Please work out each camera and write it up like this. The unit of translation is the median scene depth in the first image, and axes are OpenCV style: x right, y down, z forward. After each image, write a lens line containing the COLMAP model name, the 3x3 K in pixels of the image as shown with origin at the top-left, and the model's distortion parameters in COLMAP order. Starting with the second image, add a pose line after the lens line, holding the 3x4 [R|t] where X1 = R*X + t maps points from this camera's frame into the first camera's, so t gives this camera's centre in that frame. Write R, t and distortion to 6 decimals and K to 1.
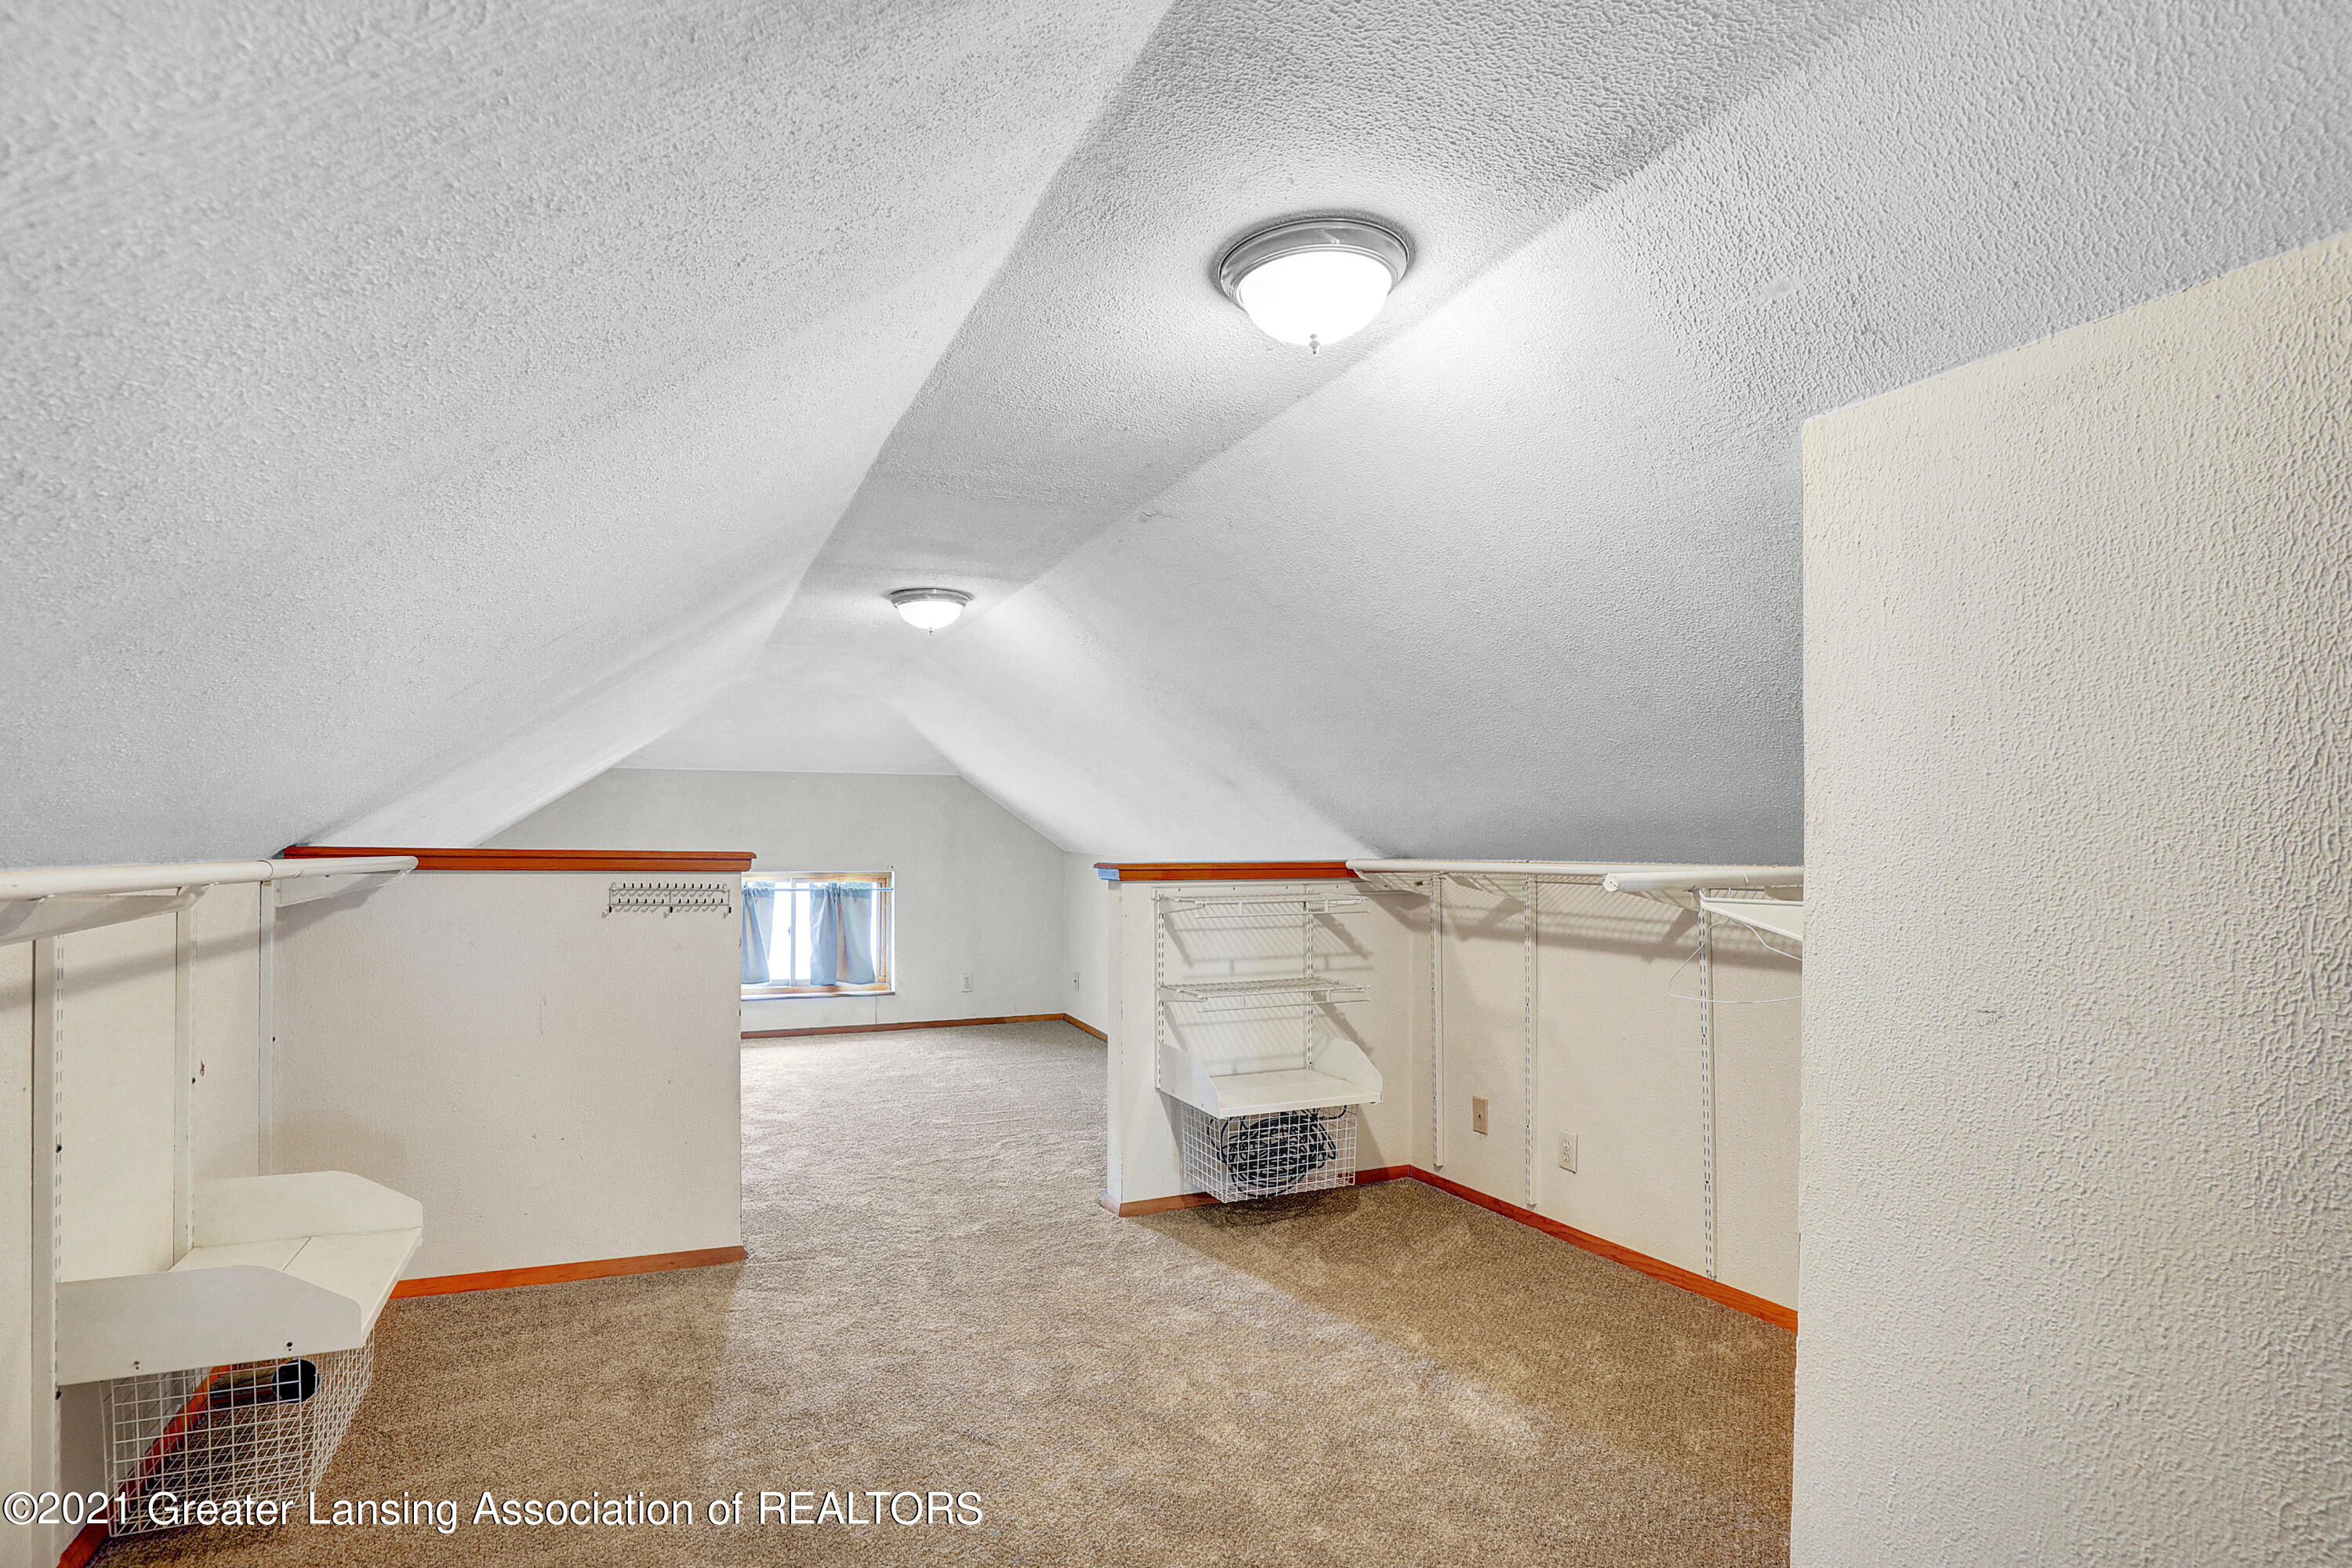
lens RADIAL K [[1189.9, 0, 1176.0], [0, 1189.9, 784.0], [0, 0, 1]] dist [-0.031411, 0.001191]
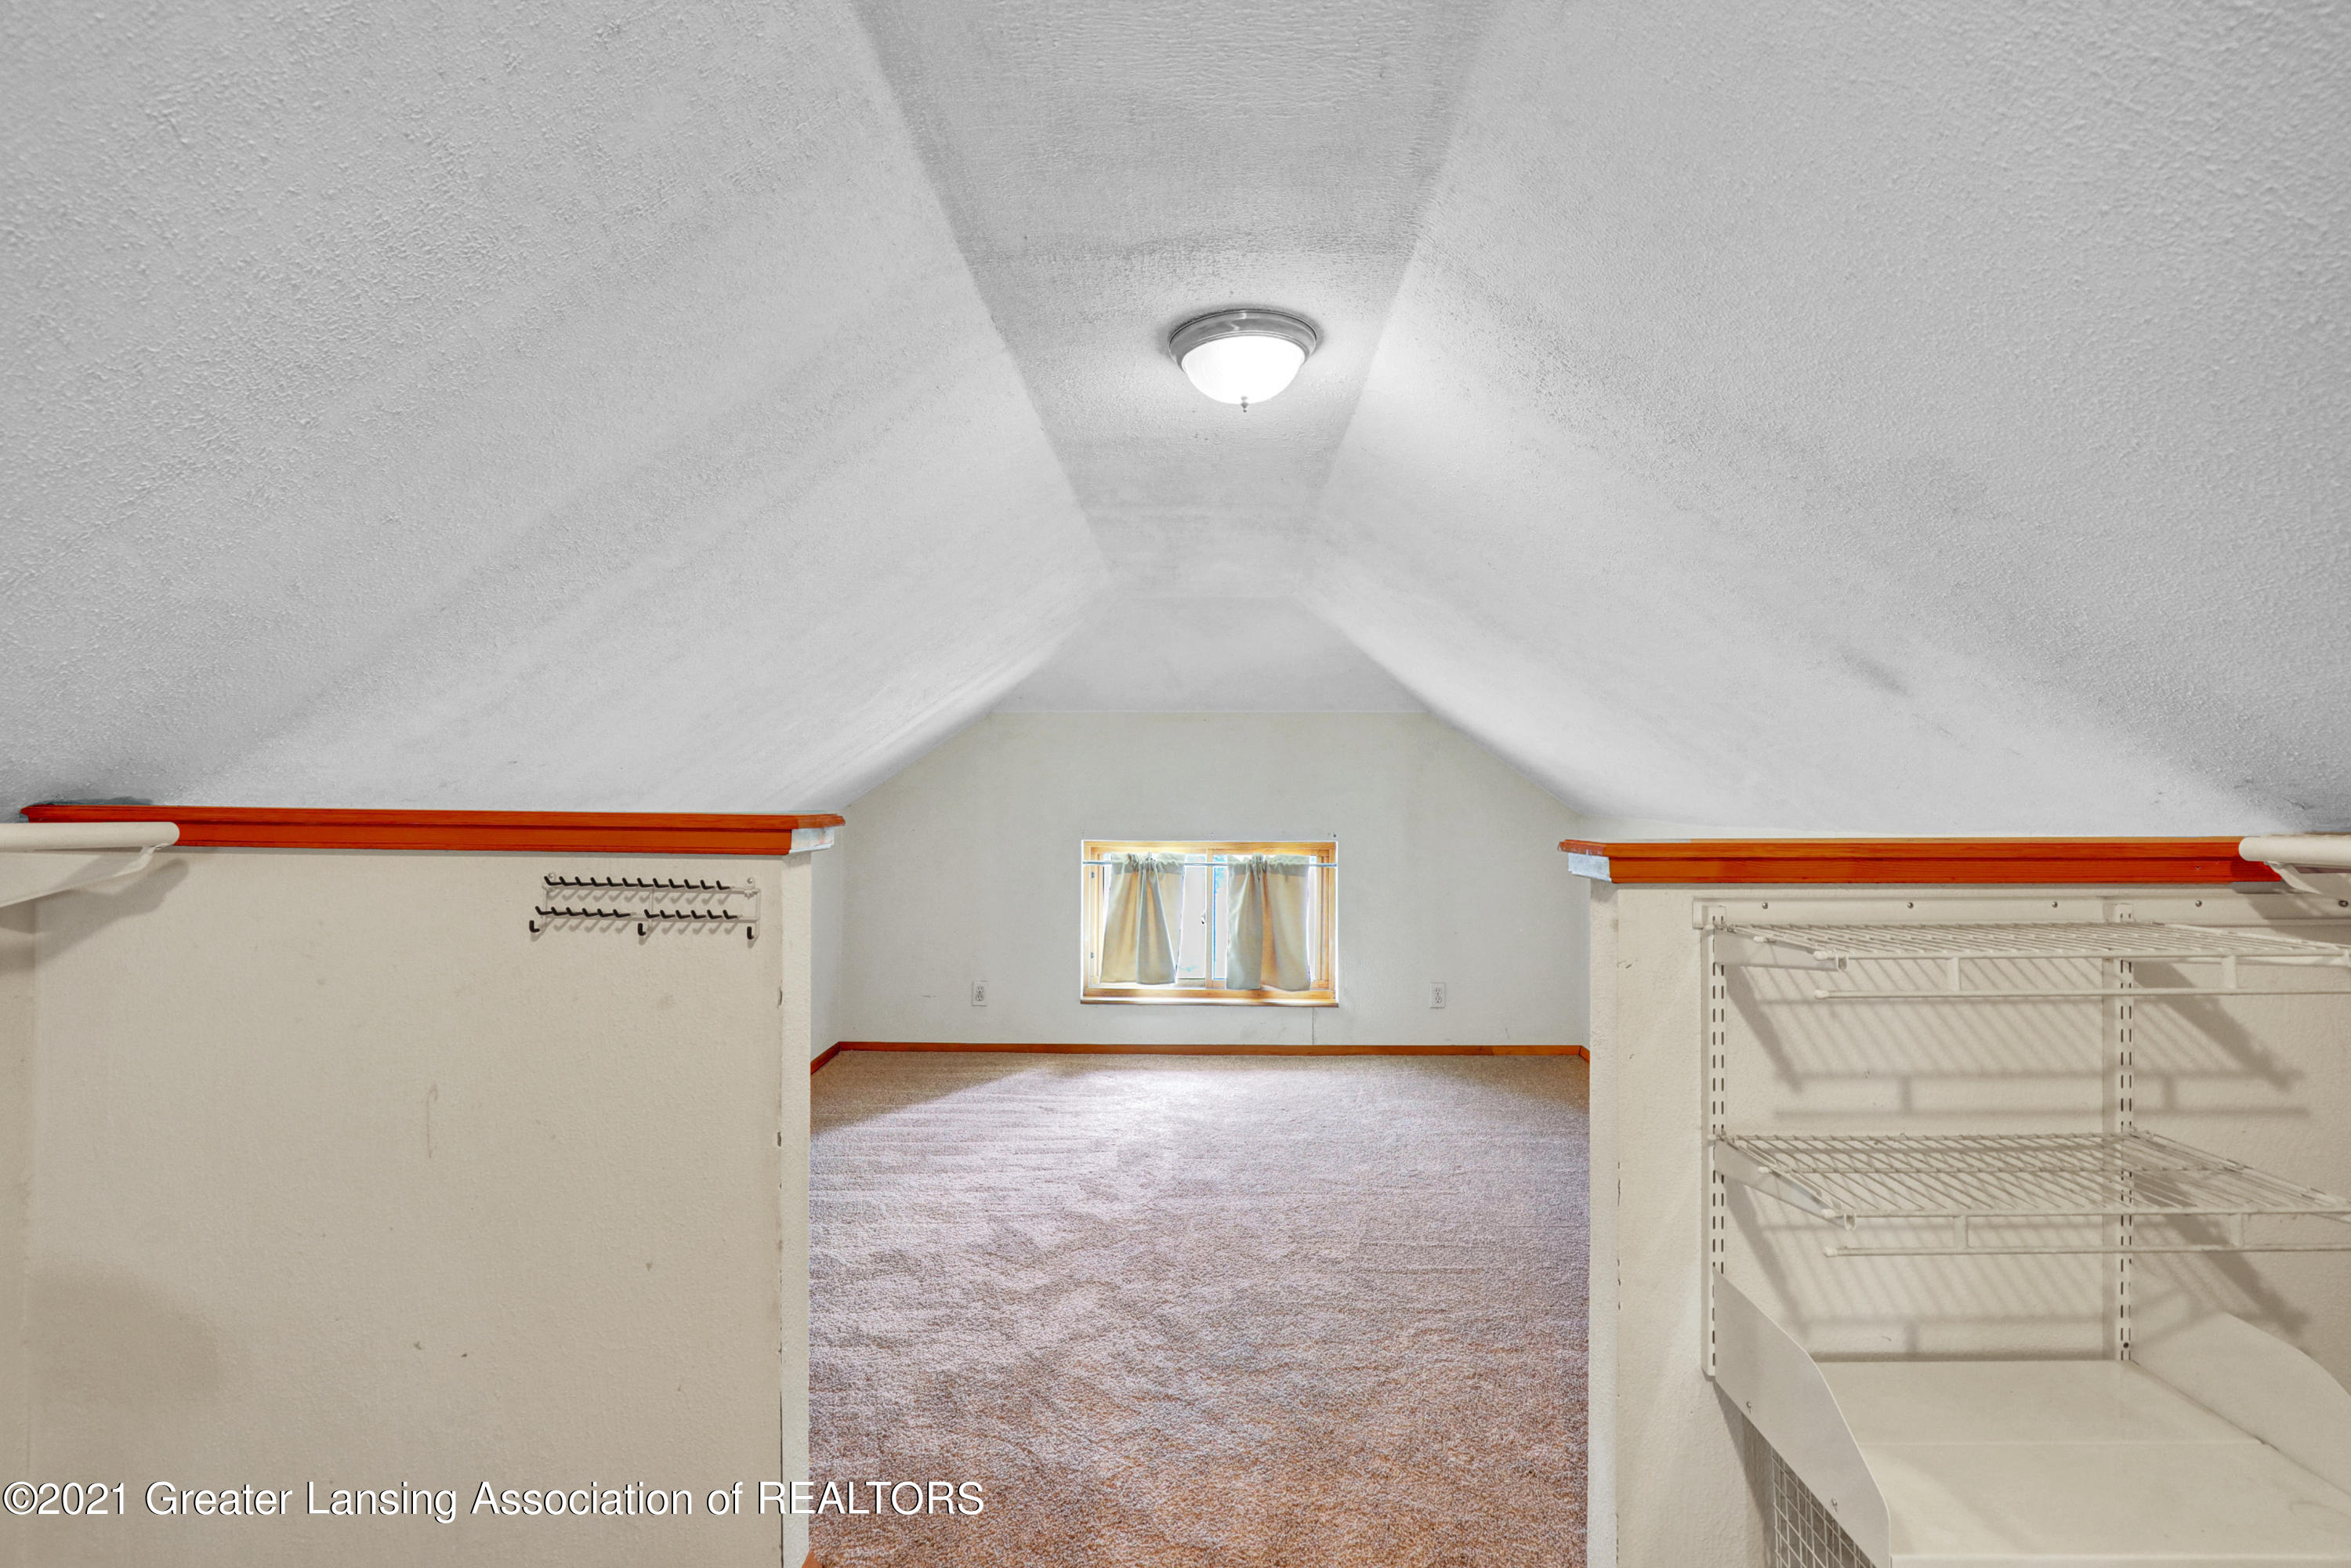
lens RADIAL K [[1189.3, 0, 1175.5], [0, 1189.3, 784.0], [0, 0, 1]] dist [-0.031411, 0.001191]
pose [[0.898630, -0.009750, -0.438600, -0.001057], [0.023124, 0.999416, 0.025162, 0.028868], [0.438098, -0.032753, 0.898330, 0.505671]]
